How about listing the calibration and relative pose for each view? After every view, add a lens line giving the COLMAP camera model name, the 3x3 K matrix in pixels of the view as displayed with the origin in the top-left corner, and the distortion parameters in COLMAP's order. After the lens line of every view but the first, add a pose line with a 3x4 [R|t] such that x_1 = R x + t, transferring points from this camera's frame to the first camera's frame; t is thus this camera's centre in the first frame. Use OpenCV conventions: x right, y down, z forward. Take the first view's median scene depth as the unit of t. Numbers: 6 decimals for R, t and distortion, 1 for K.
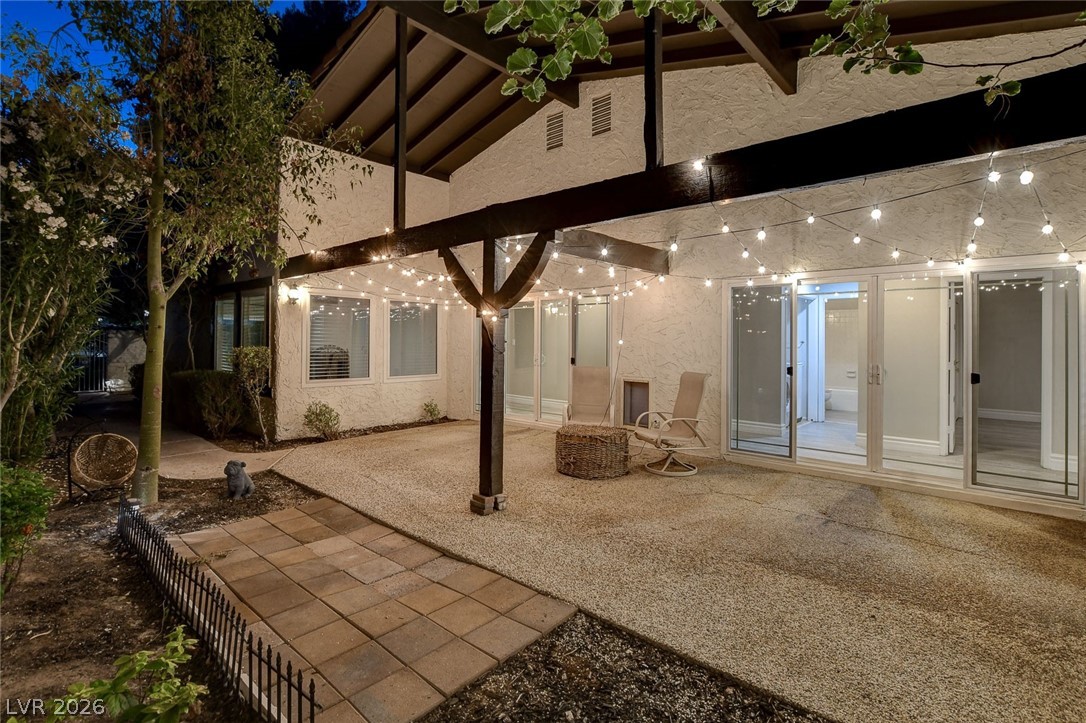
lens RADIAL K [[513.7, 0, 538.1], [0, 513.7, 337.8], [0, 0, 1]] dist [-0.017173, 0.000219]
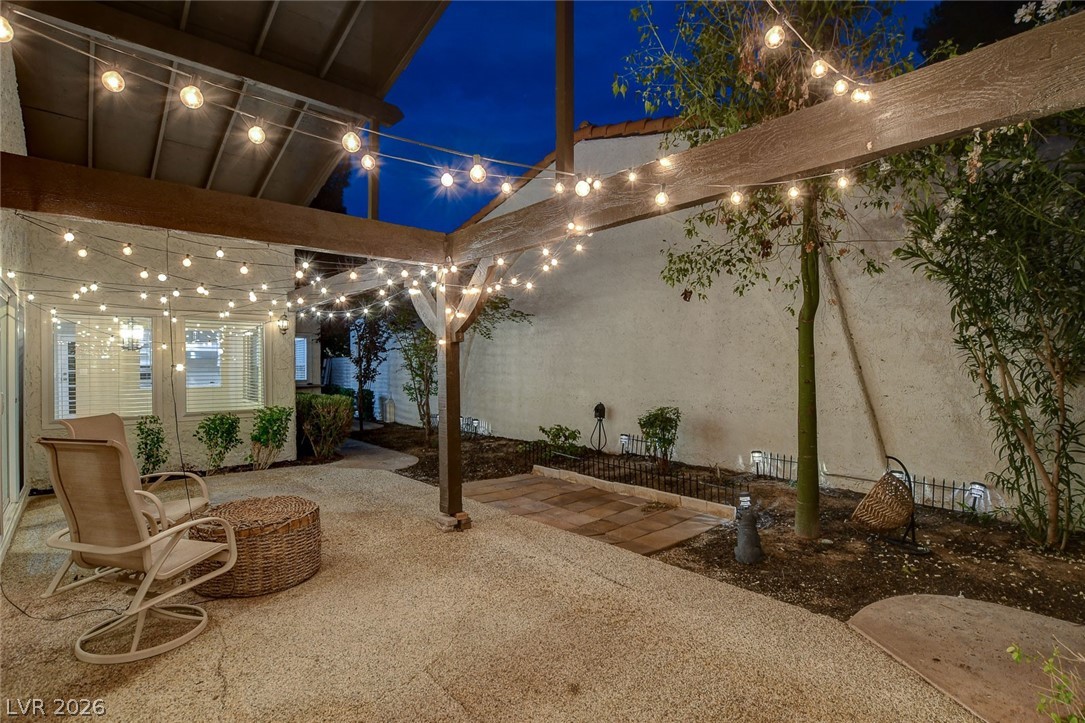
lens RADIAL K [[523.7, 0, 545.6], [0, 523.7, 368.4], [0, 0, 1]] dist [-0.035763, 0.000263]
pose [[-0.996293, -0.001161, 0.086019, -0.270168], [-0.001060, 0.999999, 0.001221, 0.008376], [-0.086020, 0.001126, -0.996293, 1.472473]]
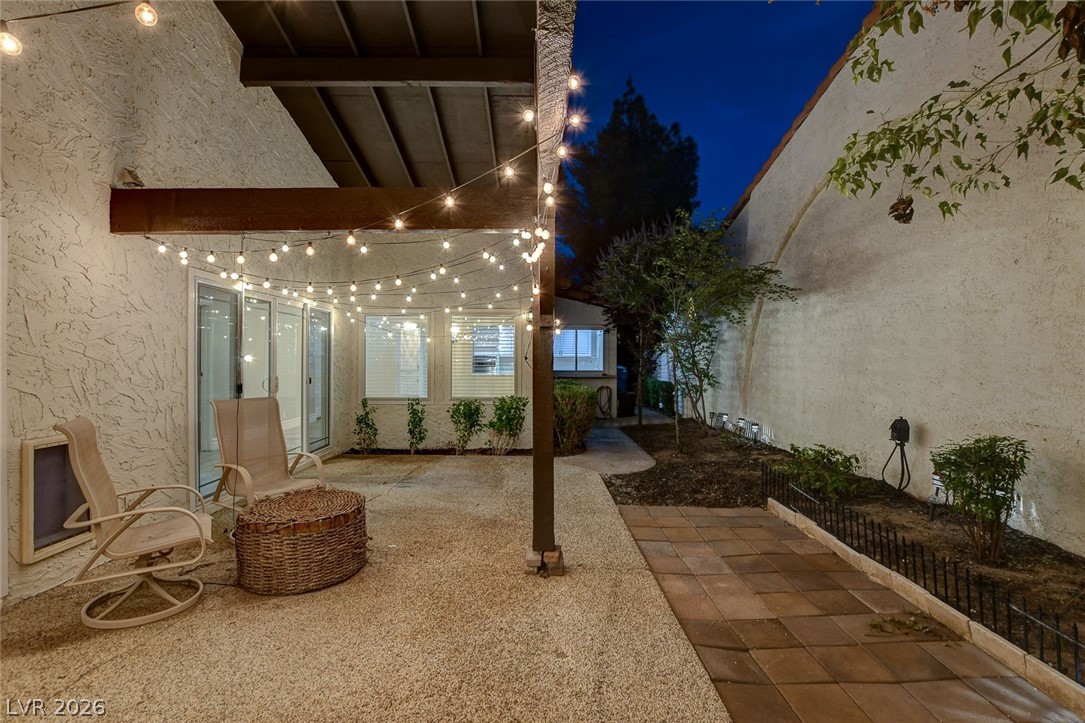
lens RADIAL K [[507.6, 0, 542.0], [0, 507.6, 356.7], [0, 0, 1]] dist [-0.030468, 0.001444]
pose [[-0.688242, -0.005943, 0.725457, -0.479170], [-0.008943, 0.999960, -0.000292, 0.003984], [-0.725426, -0.006688, -0.688268, 1.119447]]
